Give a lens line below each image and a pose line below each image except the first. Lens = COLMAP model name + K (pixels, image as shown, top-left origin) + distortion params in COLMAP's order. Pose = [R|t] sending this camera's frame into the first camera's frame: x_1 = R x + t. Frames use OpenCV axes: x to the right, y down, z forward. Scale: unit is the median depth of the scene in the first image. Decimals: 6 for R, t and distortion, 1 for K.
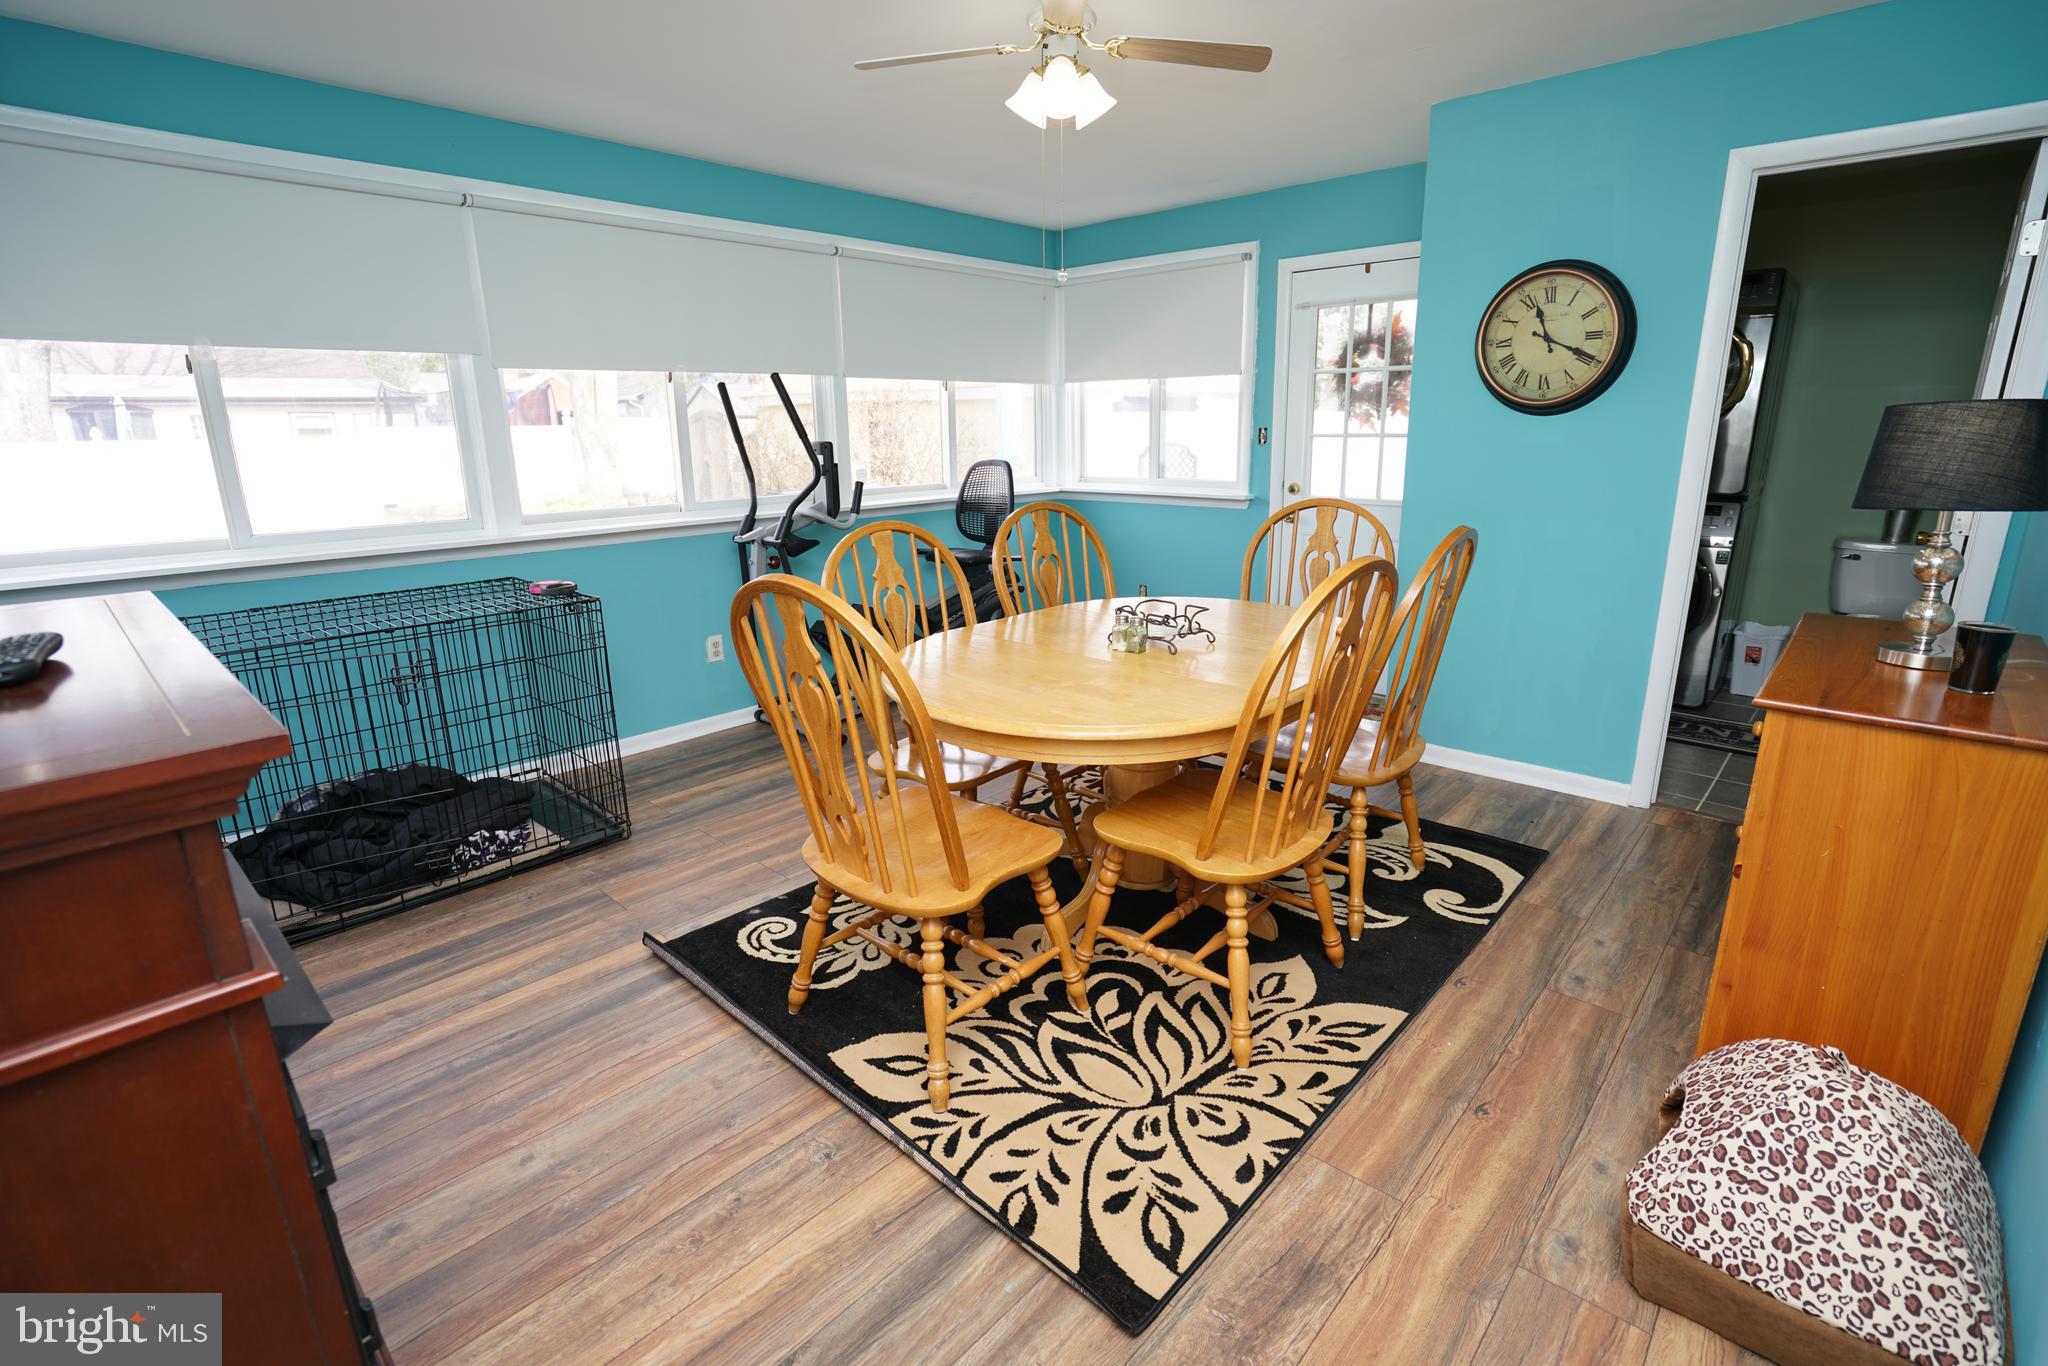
lens RADIAL K [[955.8, 0, 1018.7], [0, 955.8, 691.9], [0, 0, 1]] dist [-0.040055, 0.014185]
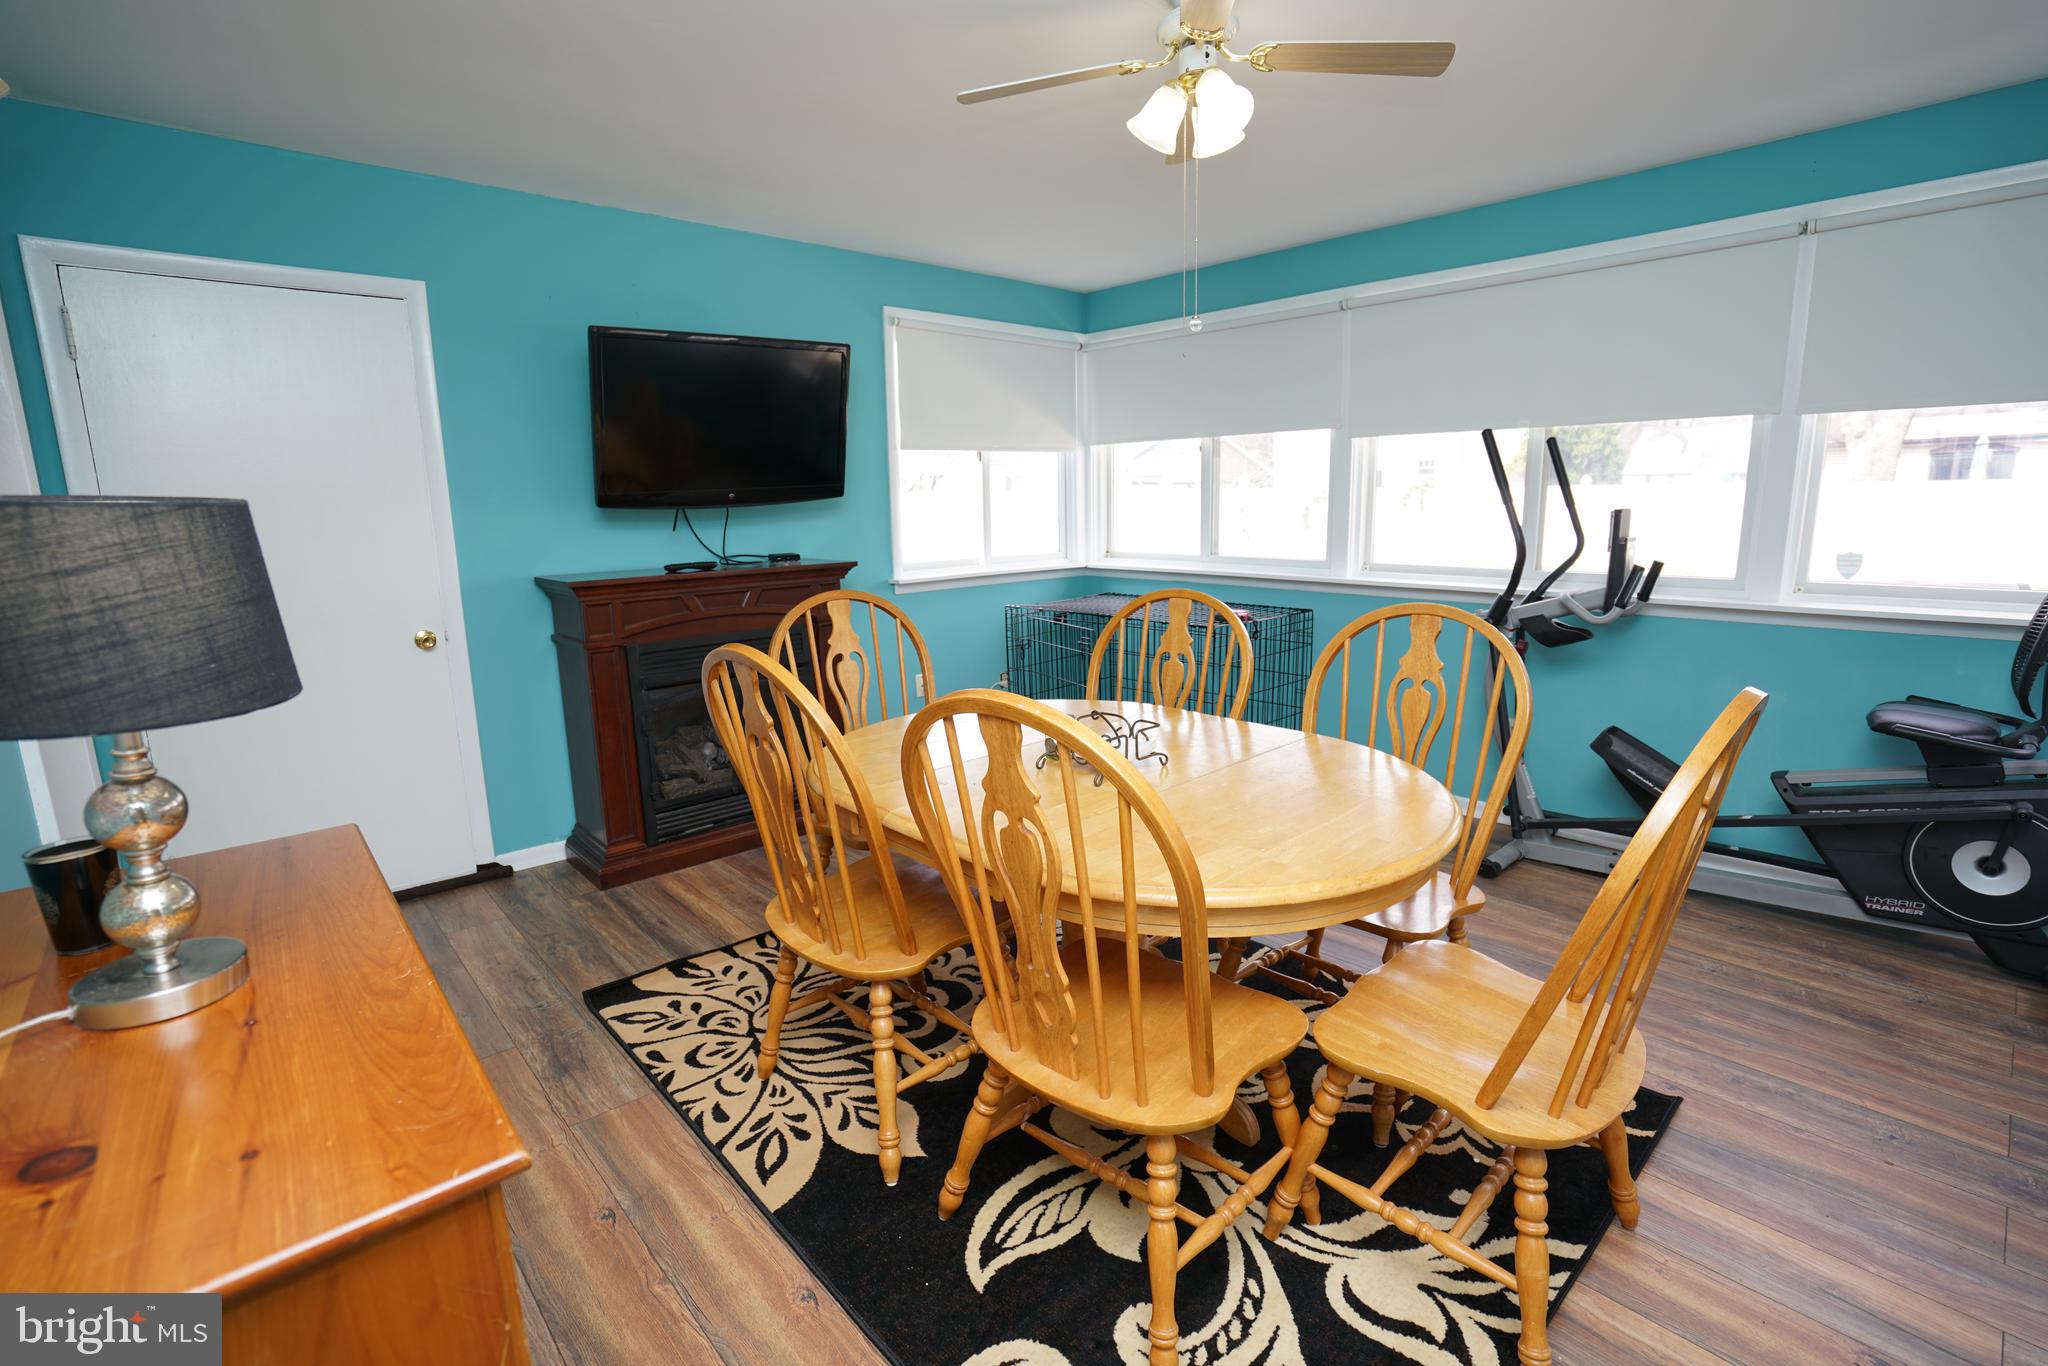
lens RADIAL K [[955.8, 0, 1016.6], [0, 955.8, 677.2], [0, 0, 1]] dist [-0.040055, 0.014185]
pose [[-0.103542, 0.200741, -0.974157, 1.129385], [-0.249247, 0.942933, 0.220799, -0.343436], [0.962889, 0.265668, -0.047599, 1.153717]]
